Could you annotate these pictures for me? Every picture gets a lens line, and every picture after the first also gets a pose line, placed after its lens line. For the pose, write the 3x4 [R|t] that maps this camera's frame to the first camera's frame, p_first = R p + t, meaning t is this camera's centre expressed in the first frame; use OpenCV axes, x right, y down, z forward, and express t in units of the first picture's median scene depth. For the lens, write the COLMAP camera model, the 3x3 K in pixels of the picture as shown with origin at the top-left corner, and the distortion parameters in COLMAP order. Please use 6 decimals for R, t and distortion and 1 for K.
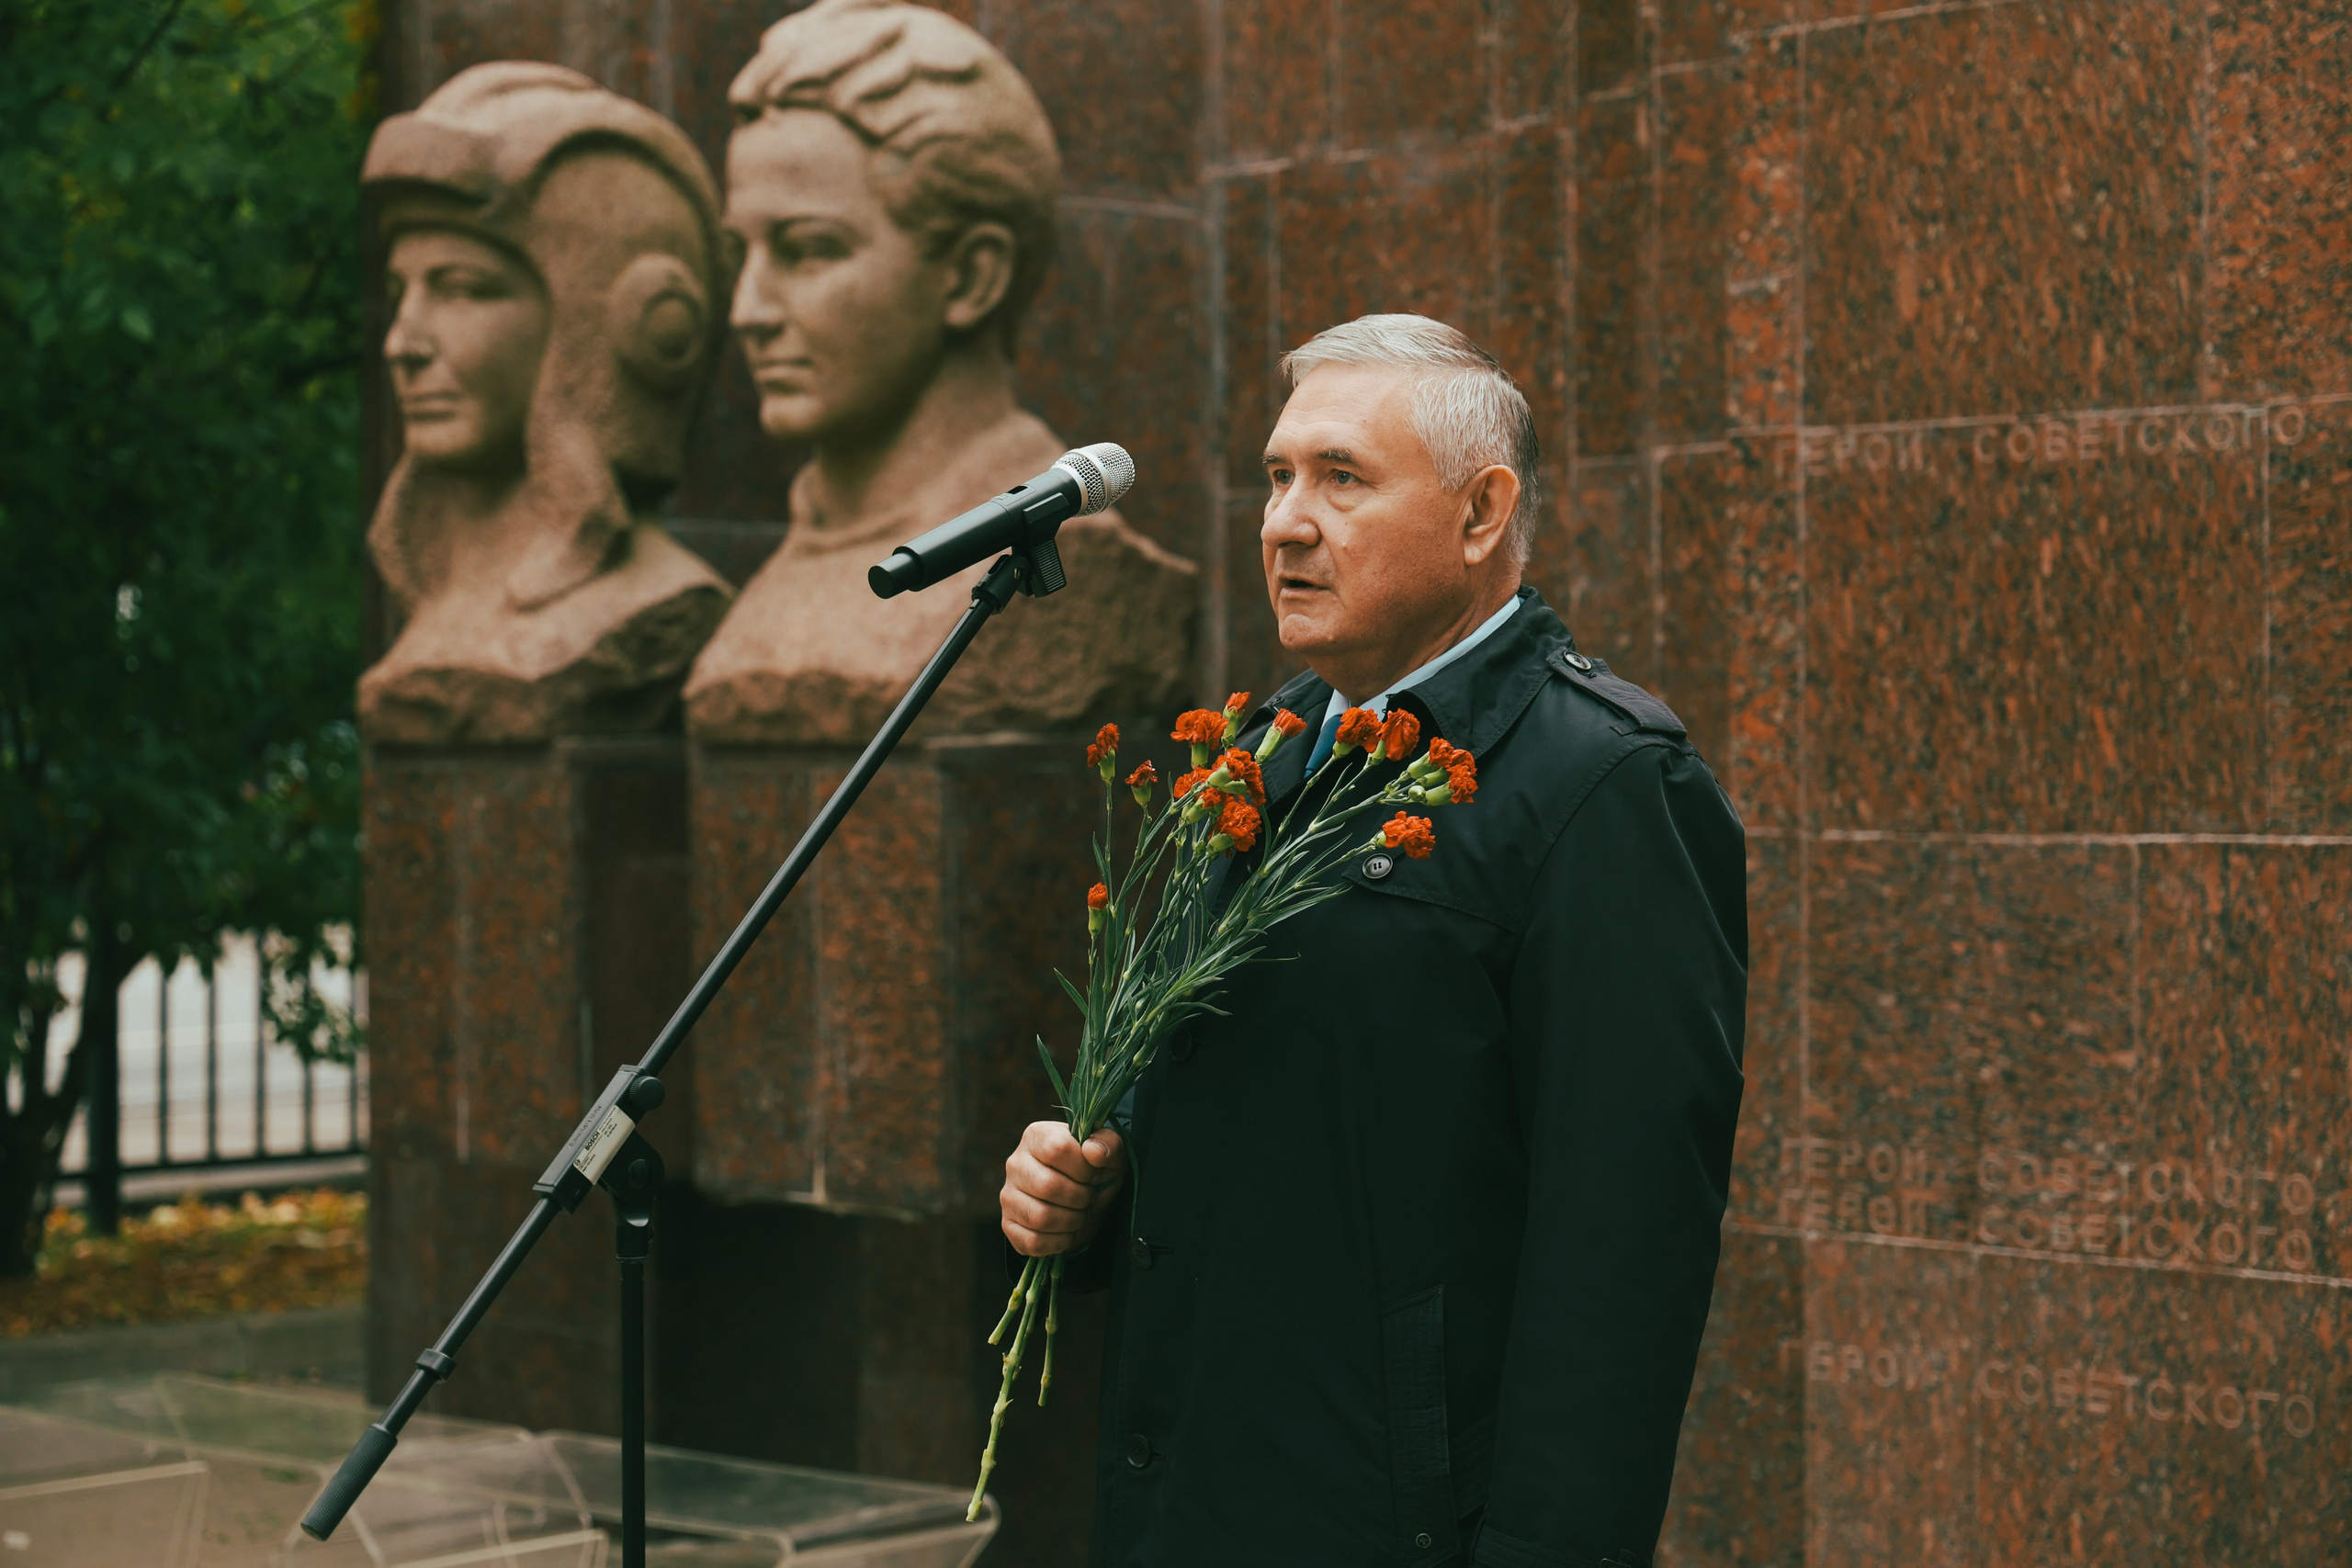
lens RADIAL K [[4974.6, 0, 1167.5], [0, 4974.6, 780.7], [0, 0, 1]] dist [0.076924, 0.000000]
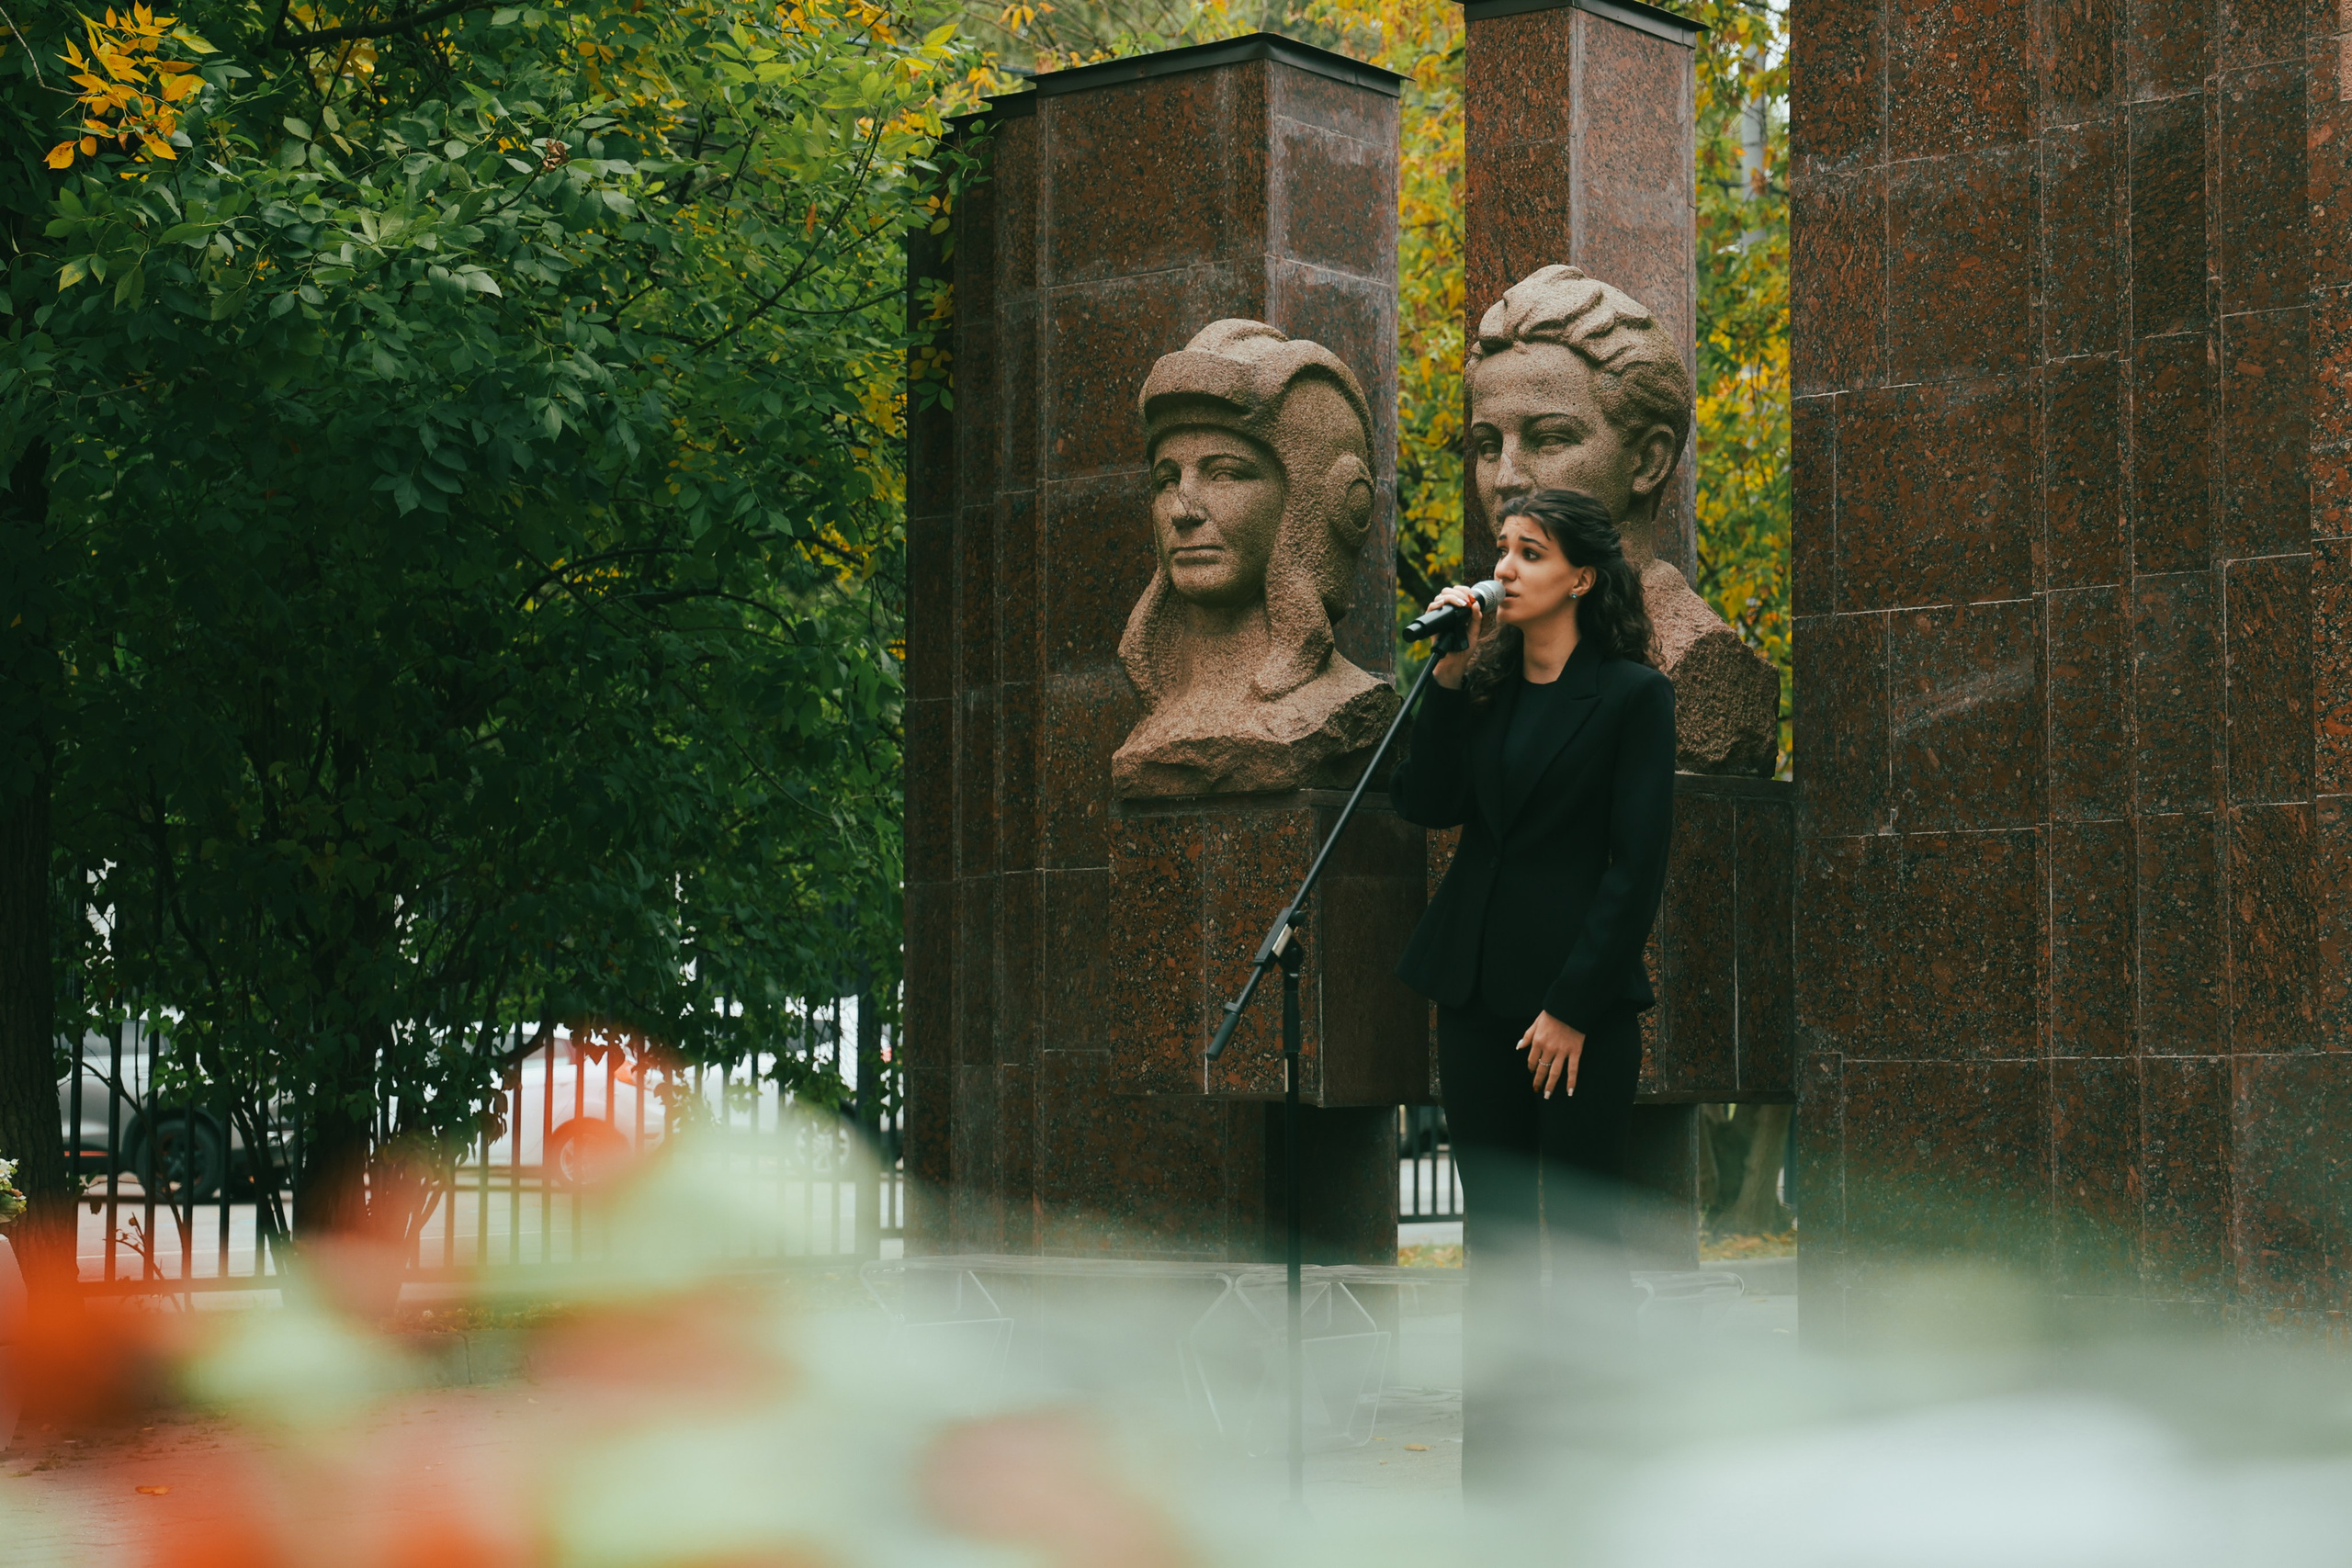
lens RADIAL K [[4690.4, 0, 1178.1], [0, 4690.4, 798.2], [0, 0, 1]] dist [0.114112, 0.000000]
pose [[0.985915, 0.016910, 0.166393, -0.487970], [-0.002948, 0.996478, -0.083799, 0.137075], [-0.167224, 0.082128, 0.982492, -0.388584]]
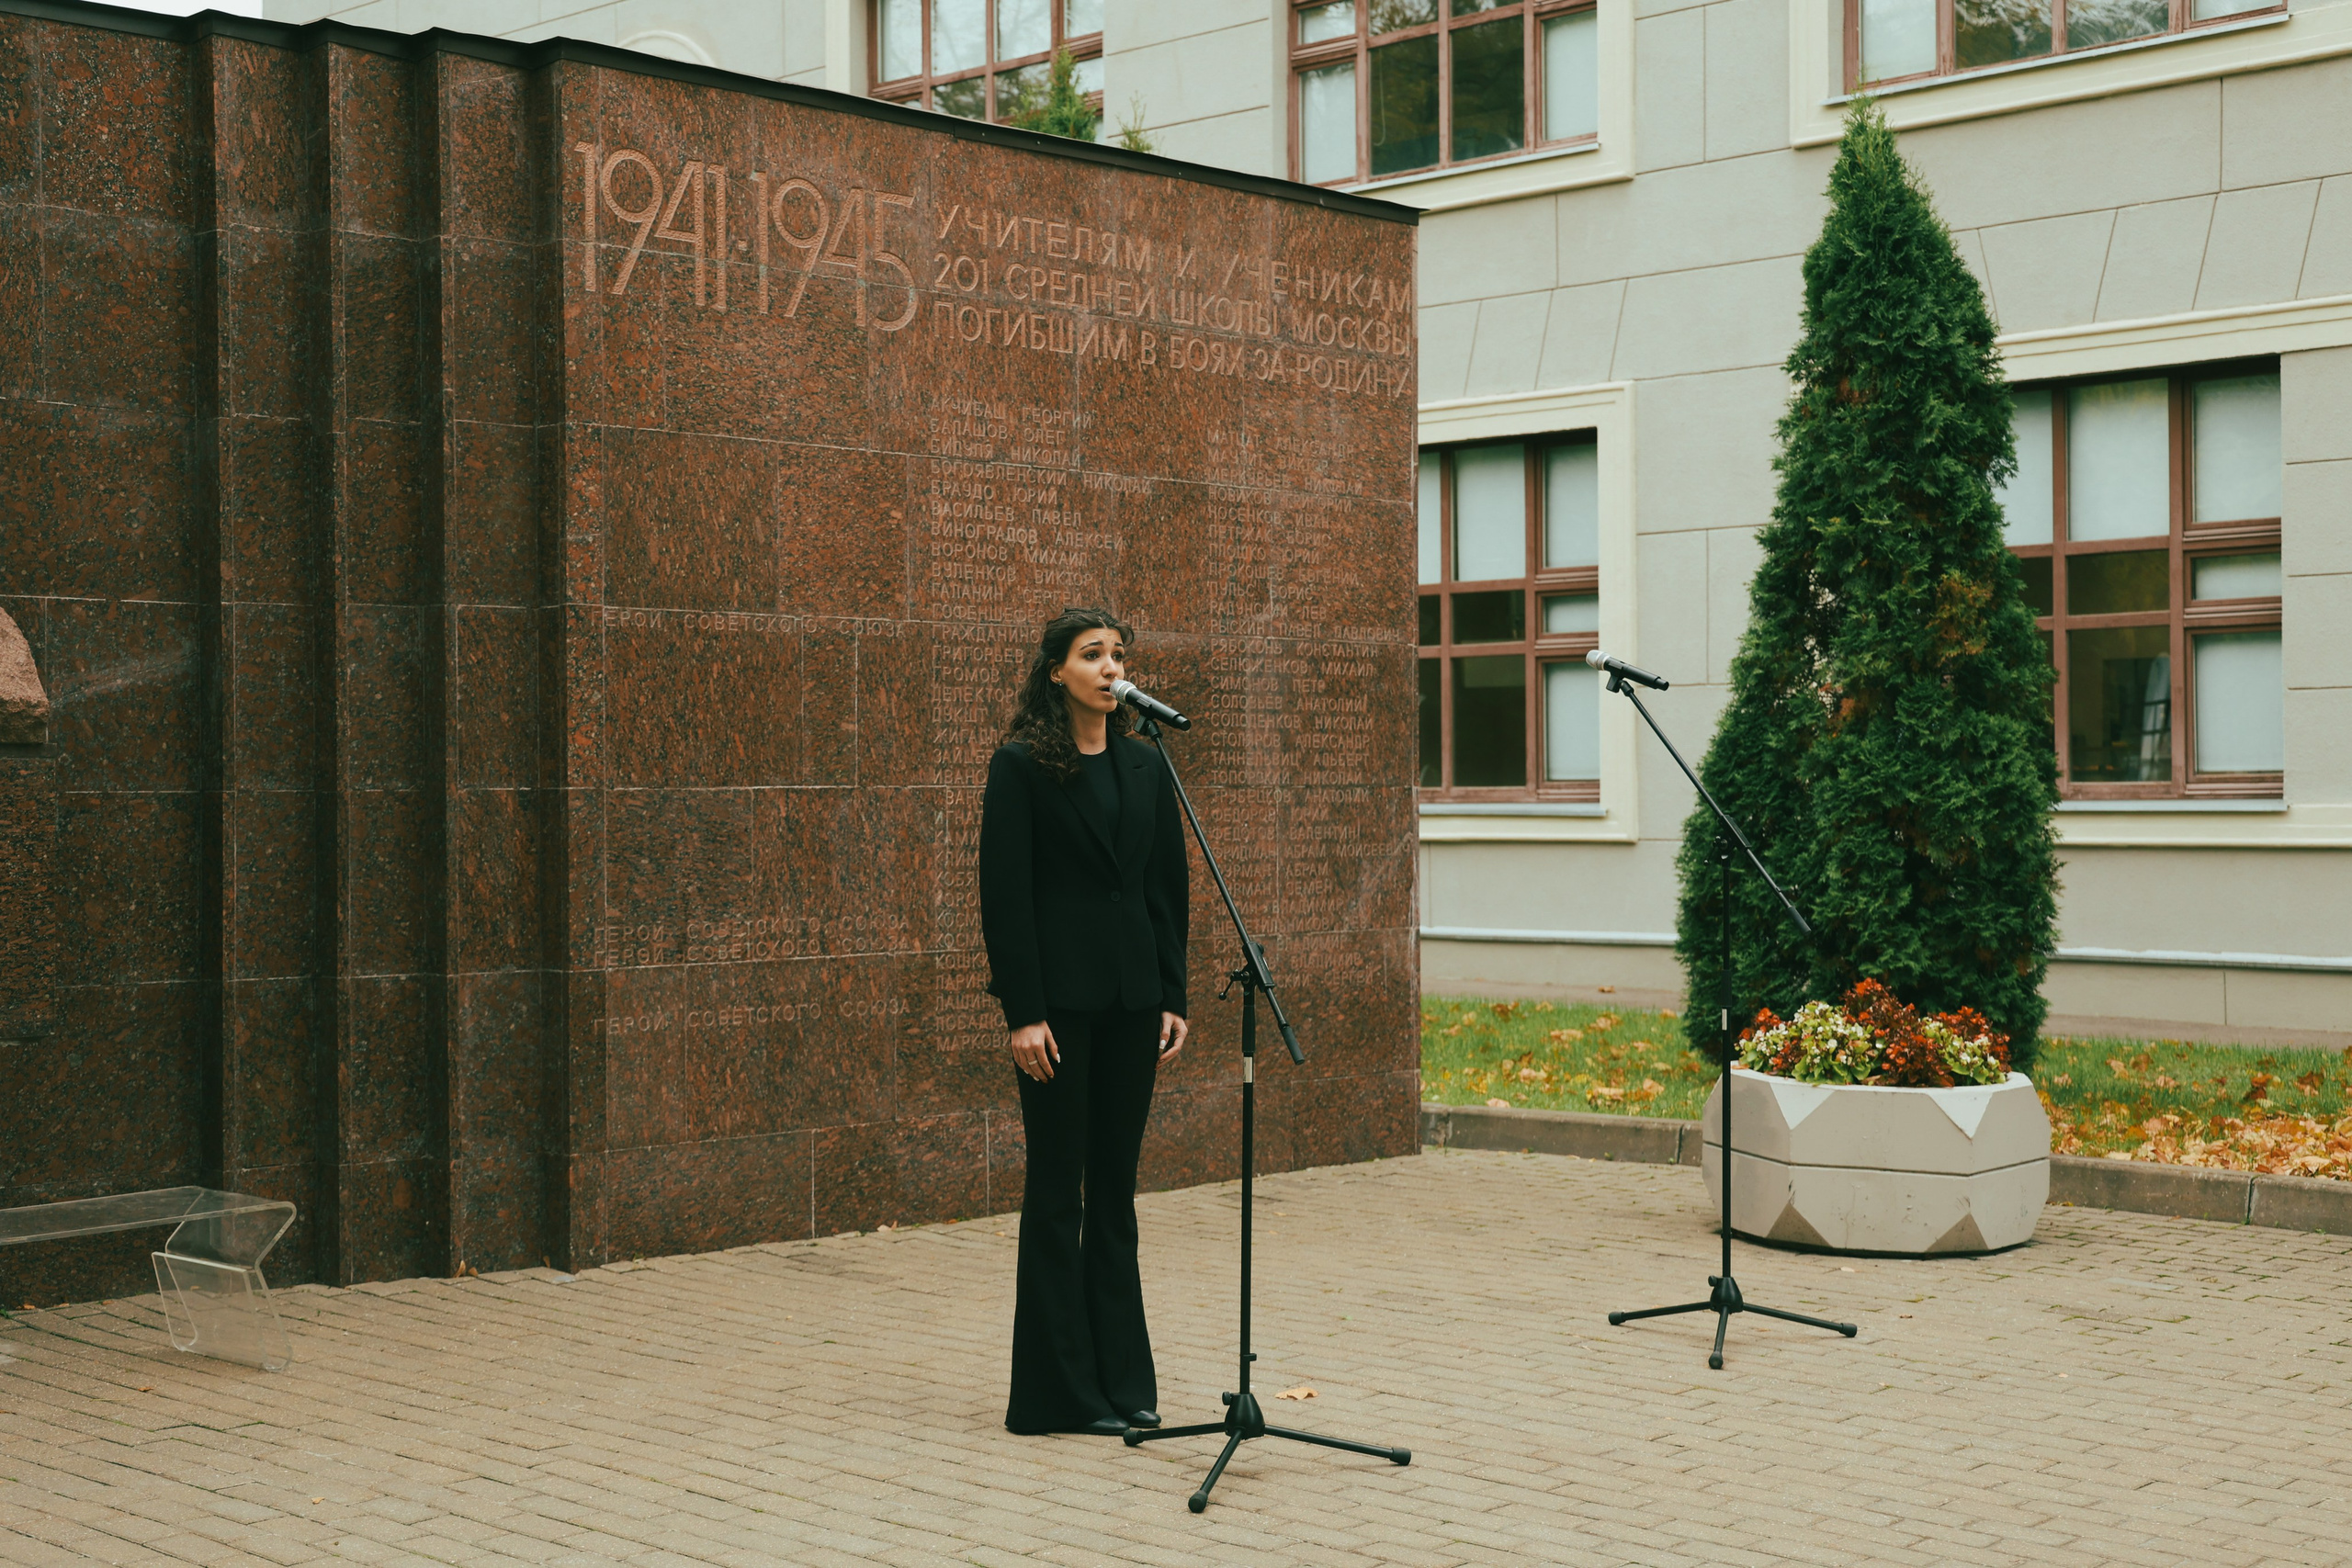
lens RADIAL K [[3030.8, 0, 1192.5], [0, 3030.8, 786.6], [0, 0, 1]] dist [0.069317, 0.000000]
pose [[-0.029927, 0.007699, 0.999522, -1.232552], [0.018943, 0.999795, -0.007134, 0.024433], [-0.999373, 0.018720, -0.030067, 0.782892]]
